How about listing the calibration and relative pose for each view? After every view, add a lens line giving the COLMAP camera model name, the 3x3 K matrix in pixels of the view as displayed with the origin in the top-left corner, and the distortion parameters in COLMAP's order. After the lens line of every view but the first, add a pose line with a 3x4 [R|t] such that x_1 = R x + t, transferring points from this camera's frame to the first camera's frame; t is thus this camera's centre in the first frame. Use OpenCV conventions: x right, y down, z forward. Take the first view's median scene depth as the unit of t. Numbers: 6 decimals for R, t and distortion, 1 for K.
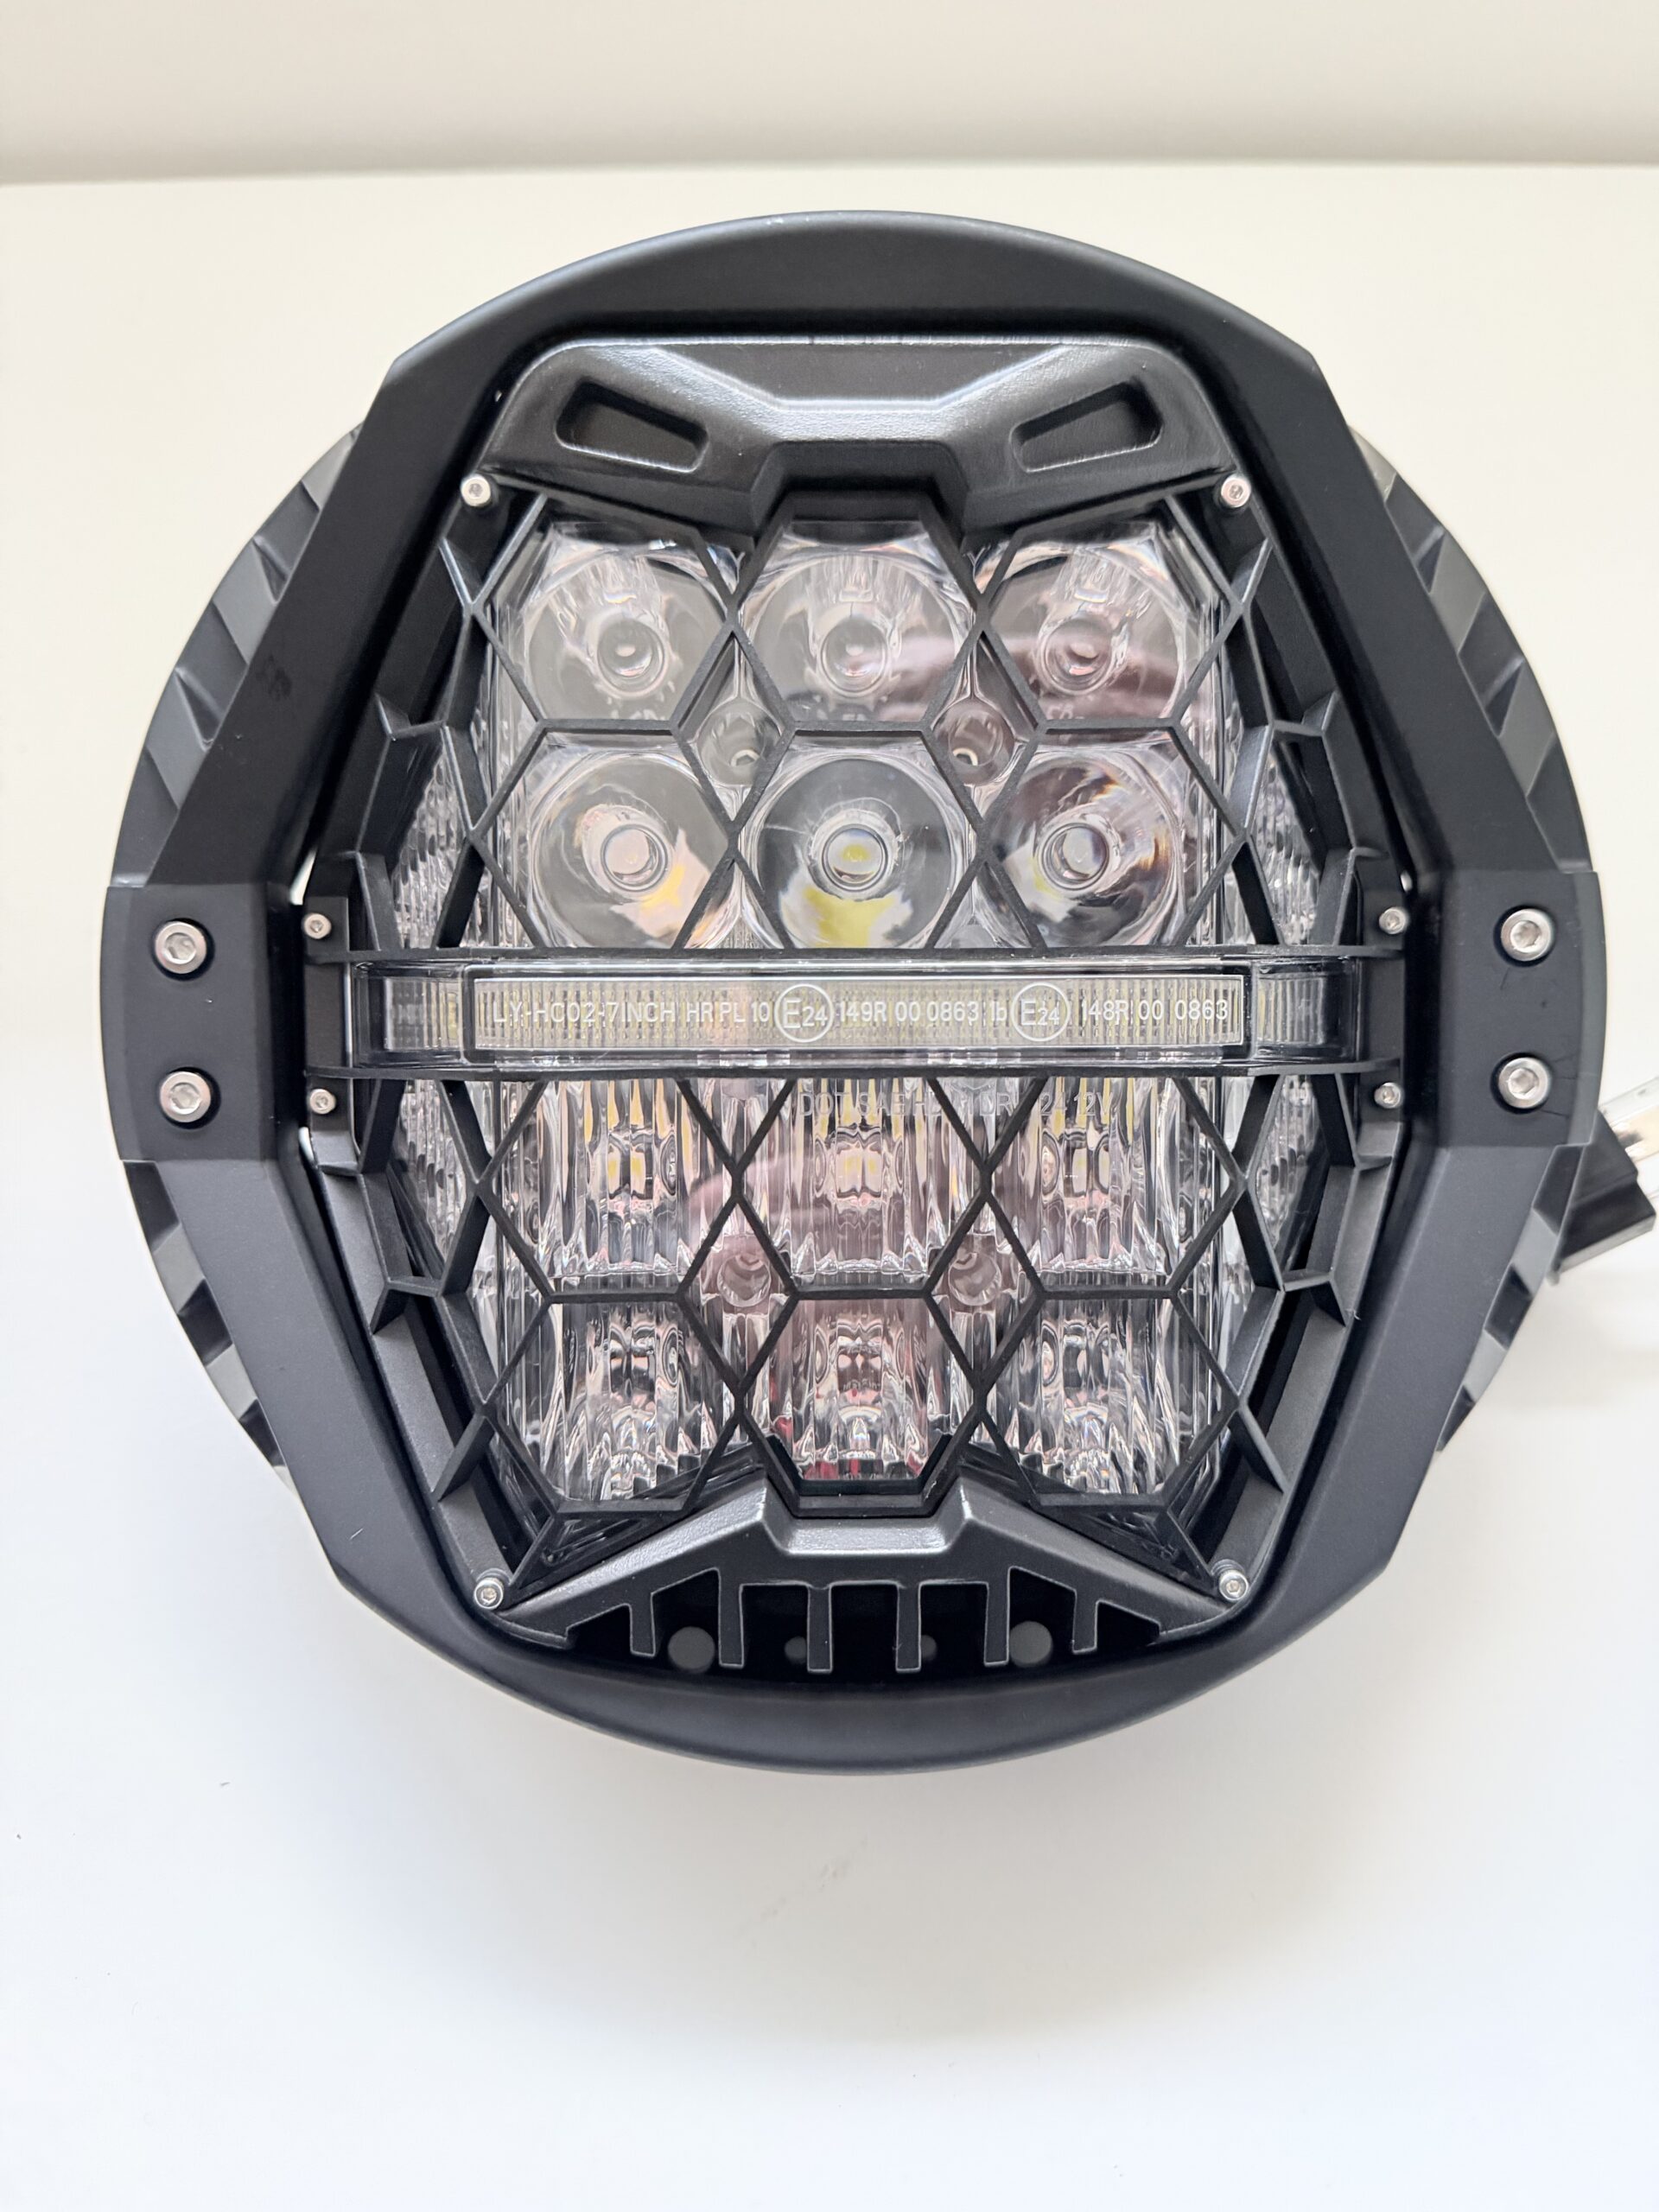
lens RADIAL K [[1593.2, 0, 789.5], [0, 1593.2, 1110.4], [0, 0, 1]] dist [0.051519, -0.020413]
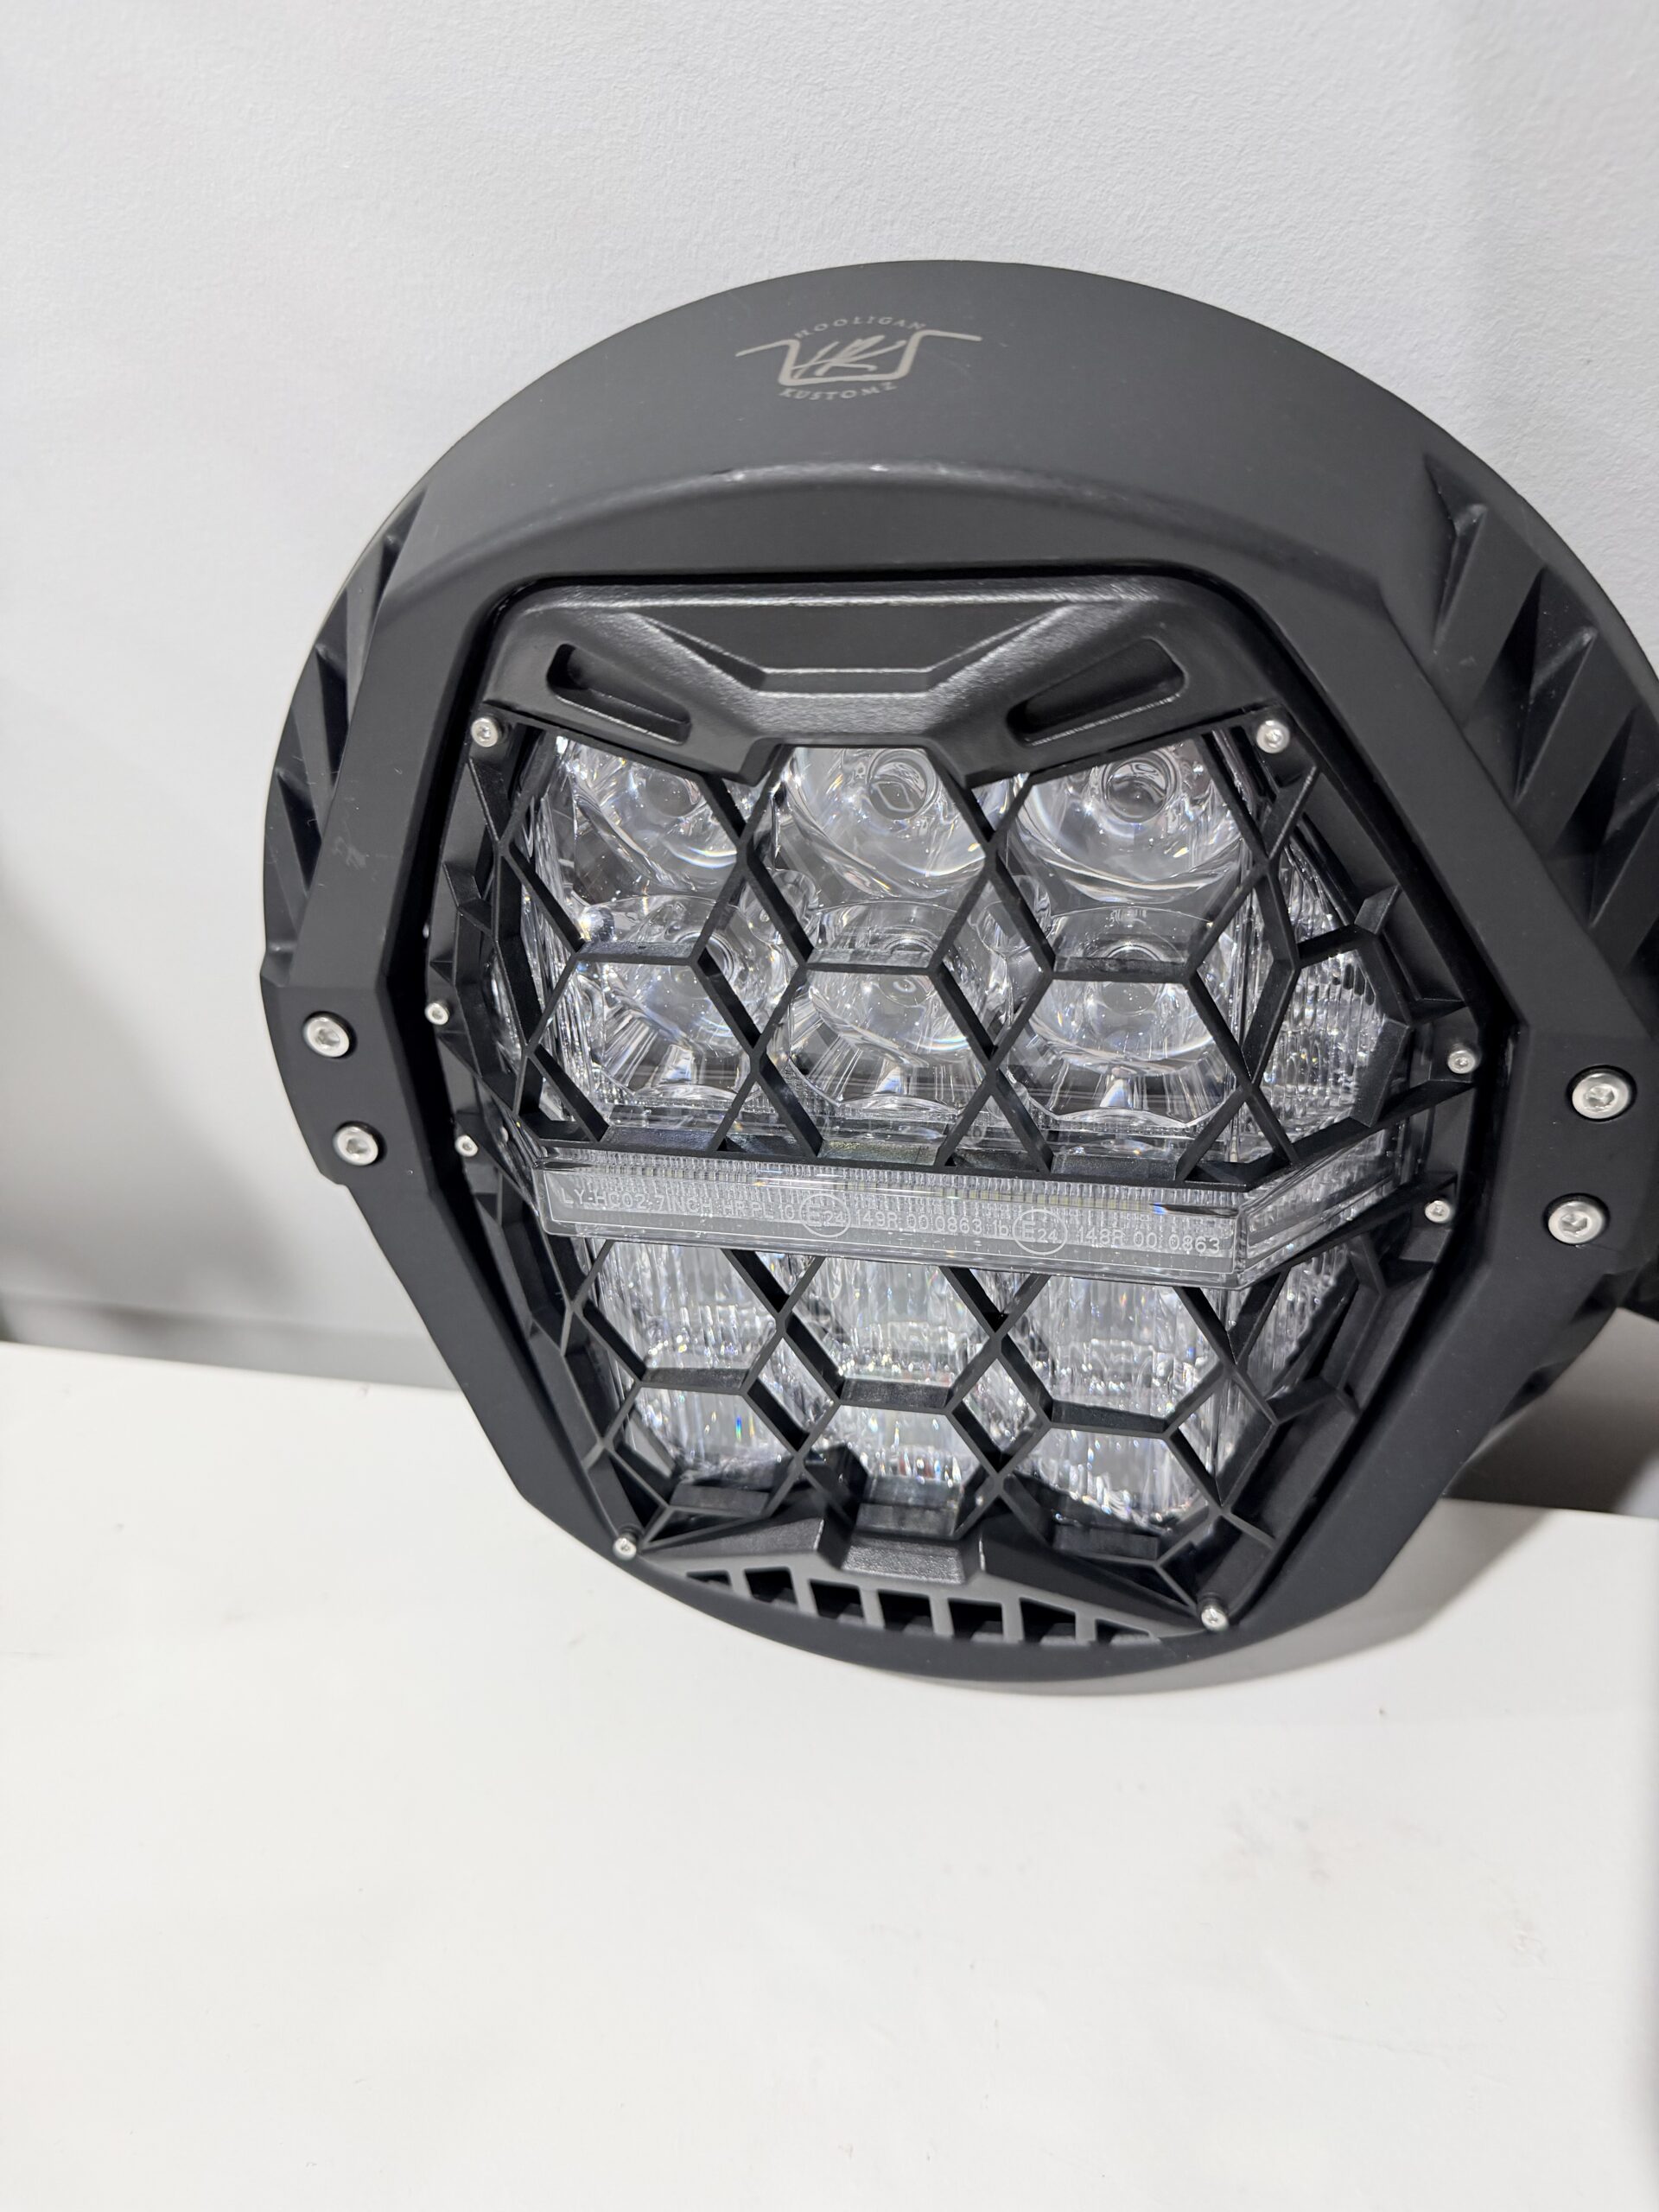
lens RADIAL K [[1593.2, 0, 816.6], [0, 1593.2, 1092.9], [0, 0, 1]] dist [0.051519, -0.020413]
pose [[0.972985, 0.052980, -0.224706, 0.234428], [0.058898, 0.884142, 0.463491, -0.616535], [0.223227, -0.464205, 0.857137, 0.085391]]
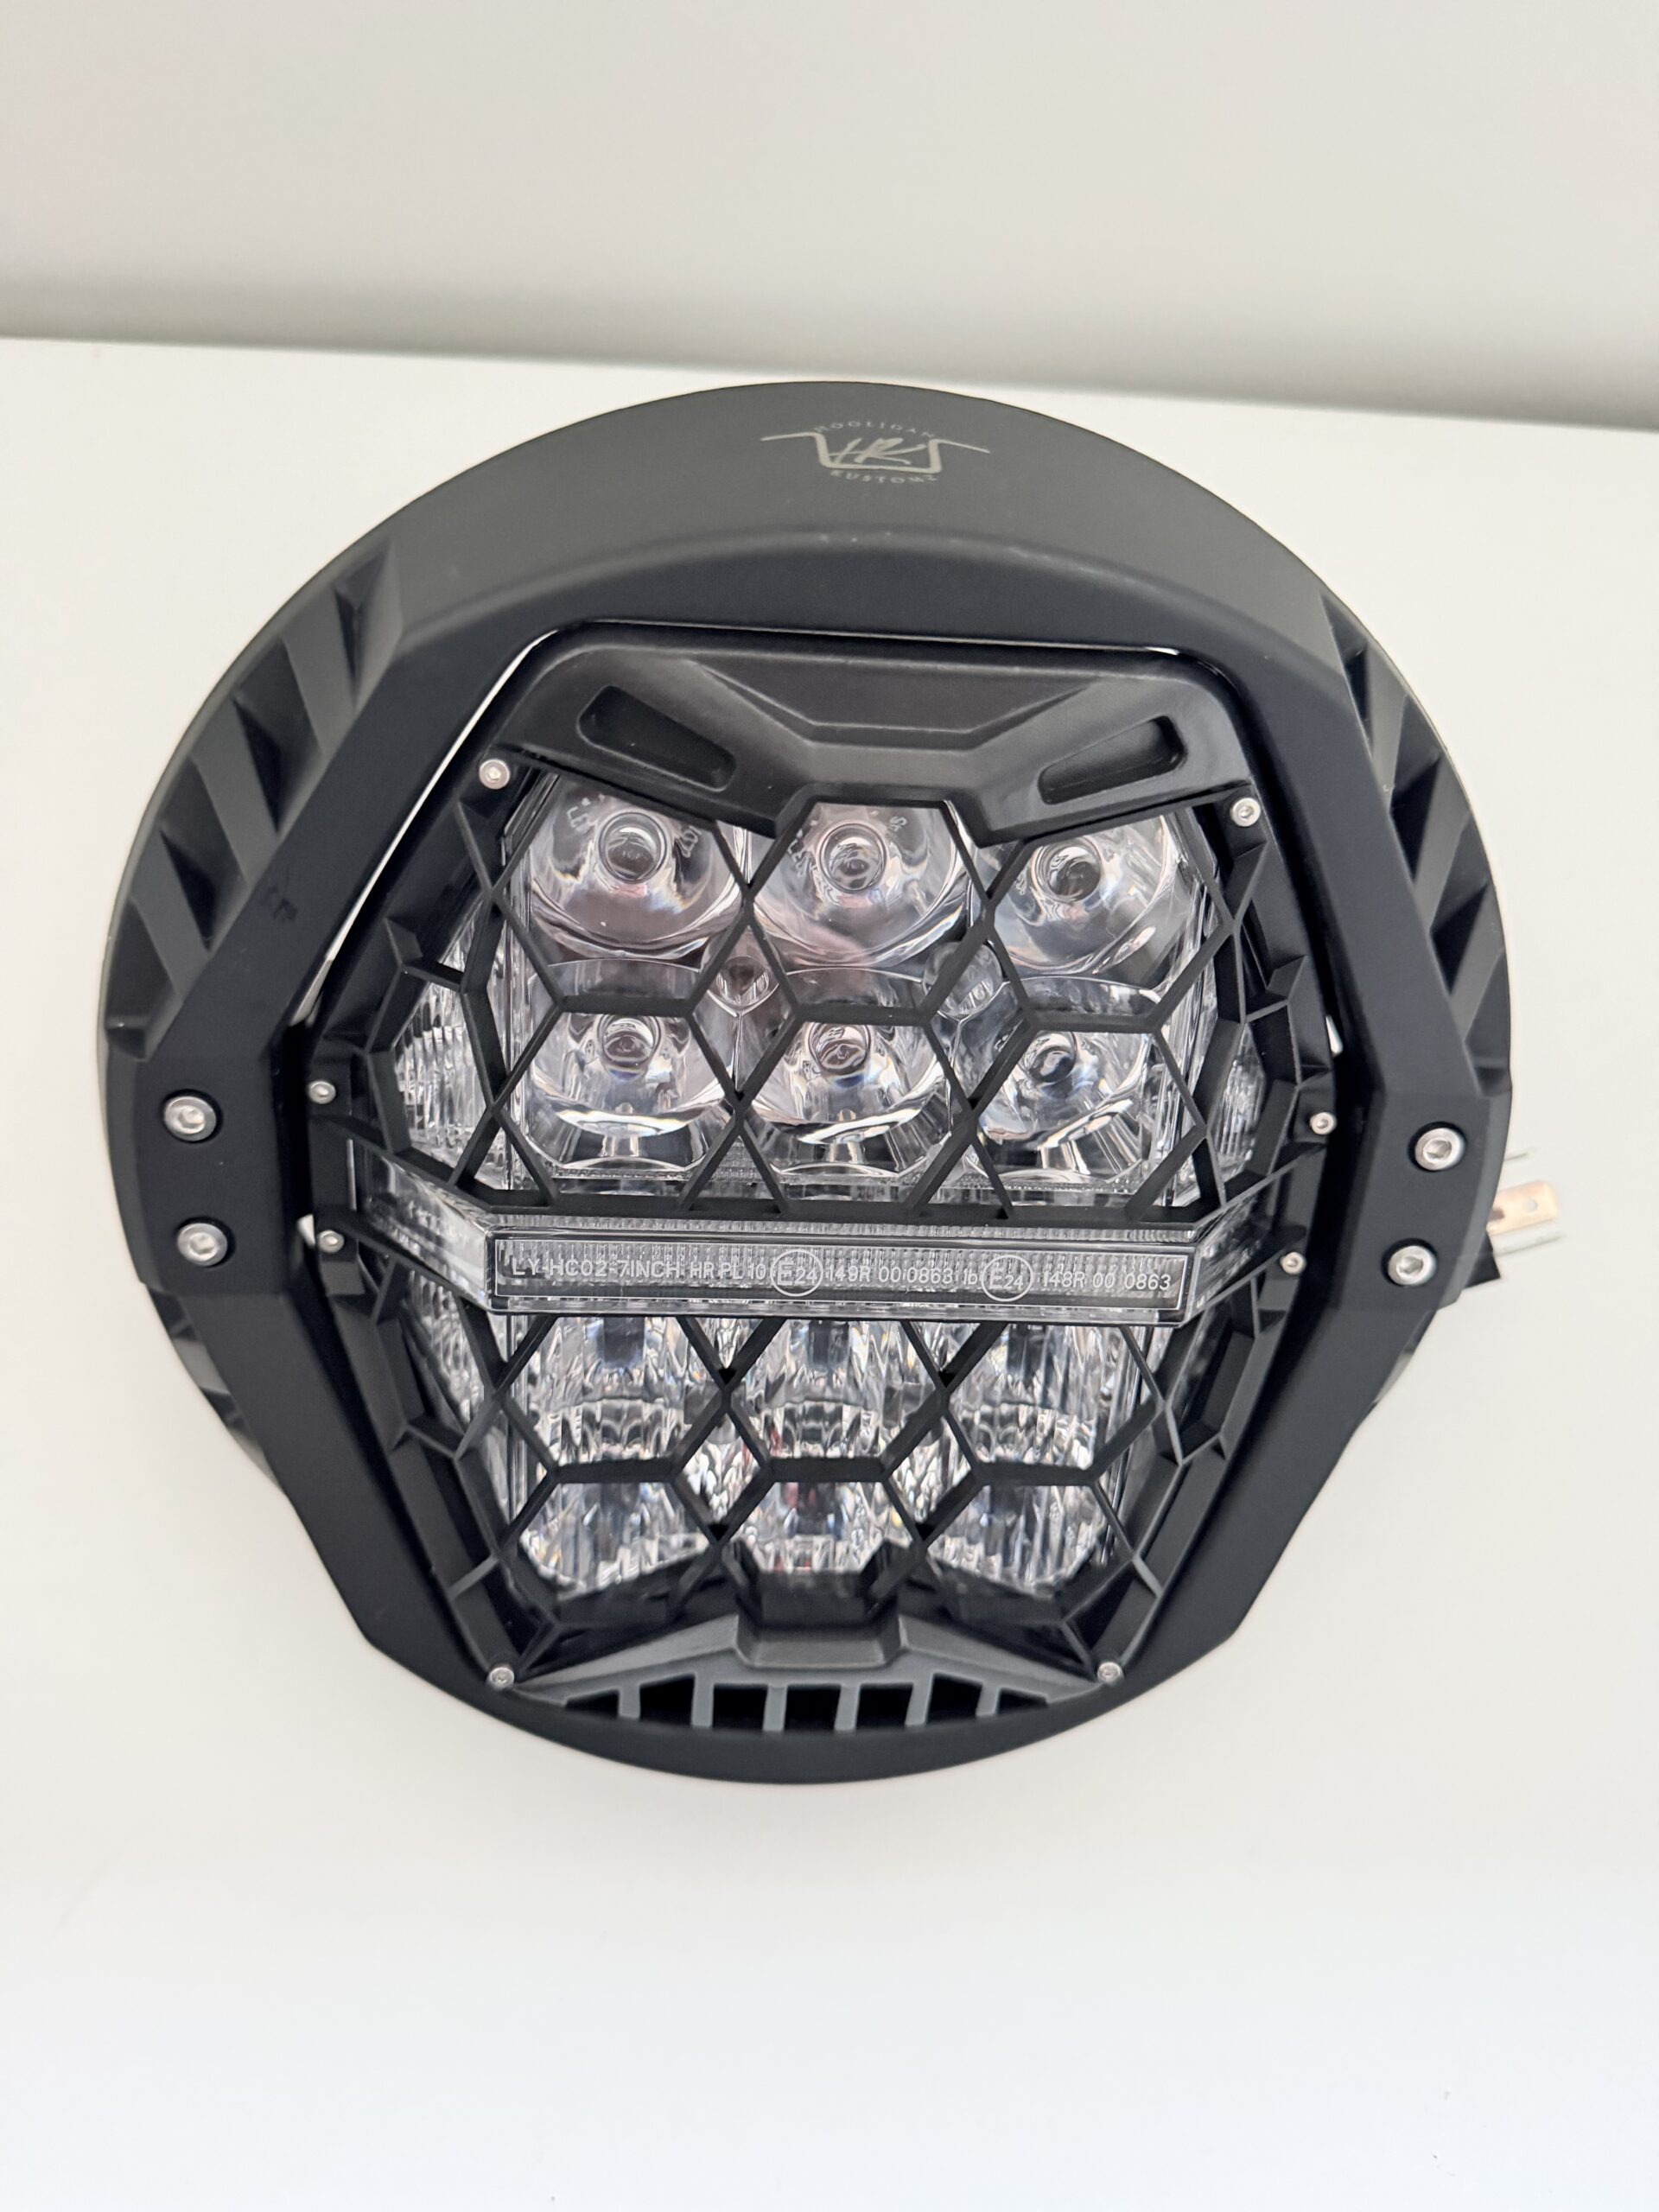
lens RADIAL K [[1593.2, 0, 789.2], [0, 1593.2, 1093.1], [0, 0, 1]] dist [0.051519, -0.020413]
pose [[0.995531, 0.029874, 0.089587, -0.093558], [-0.059120, 0.936908, 0.344542, -0.532235], [-0.073642, -0.348298, 0.934487, 0.010098]]
